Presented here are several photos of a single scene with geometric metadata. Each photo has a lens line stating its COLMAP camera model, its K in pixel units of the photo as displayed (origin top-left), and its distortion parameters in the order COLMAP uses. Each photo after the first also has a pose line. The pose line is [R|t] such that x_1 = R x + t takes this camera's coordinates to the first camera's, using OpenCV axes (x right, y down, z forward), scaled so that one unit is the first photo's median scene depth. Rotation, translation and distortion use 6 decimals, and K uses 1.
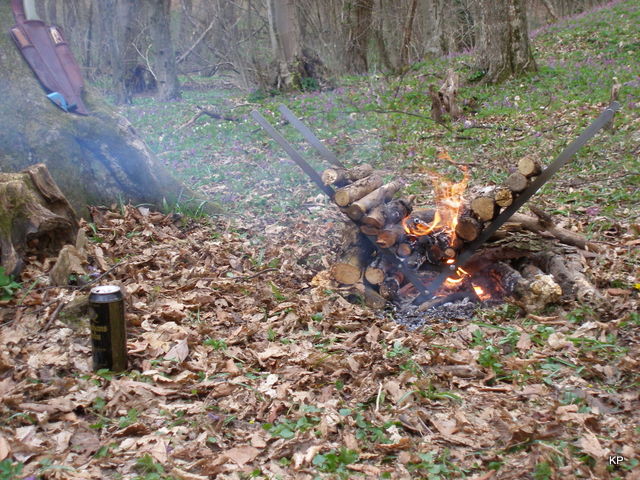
lens RADIAL K [[1187.8, 0, 320.5], [0, 1187.8, 241.8], [0, 0, 1]] dist [-0.090241, 0.000000]
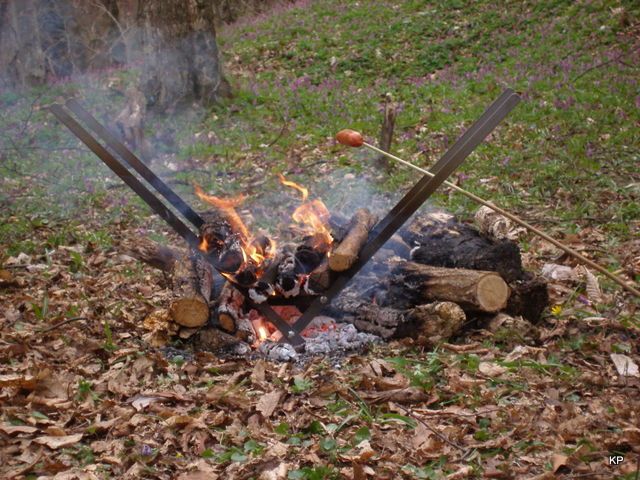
lens RADIAL K [[1925.9, 0, 319.1], [0, 1925.9, 239.9], [0, 0, 1]] dist [0.287944, 0.000000]
pose [[0.967167, -0.023983, 0.253007, -0.130839], [0.043663, 0.996415, -0.072460, 0.045605], [-0.250362, 0.081128, 0.964747, -0.142947]]
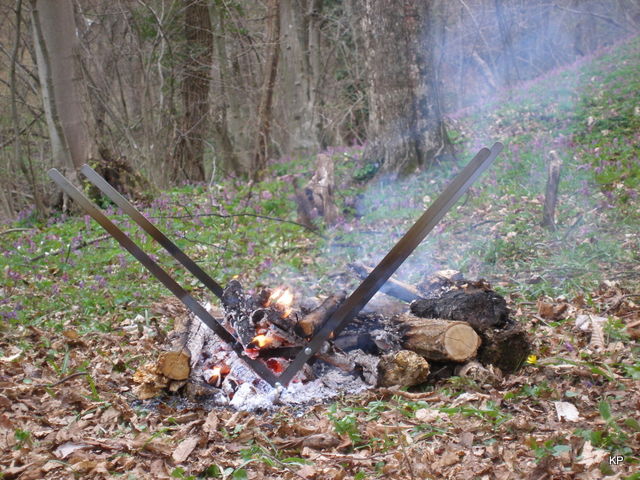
lens RADIAL K [[1925.9, 0, 316.1], [0, 1925.9, 241.2], [0, 0, 1]] dist [0.287944, 0.000000]
pose [[0.994689, -0.039614, 0.094999, -0.003173], [0.050340, 0.992284, -0.113307, 0.059089], [-0.089777, 0.117487, 0.989008, -0.191046]]
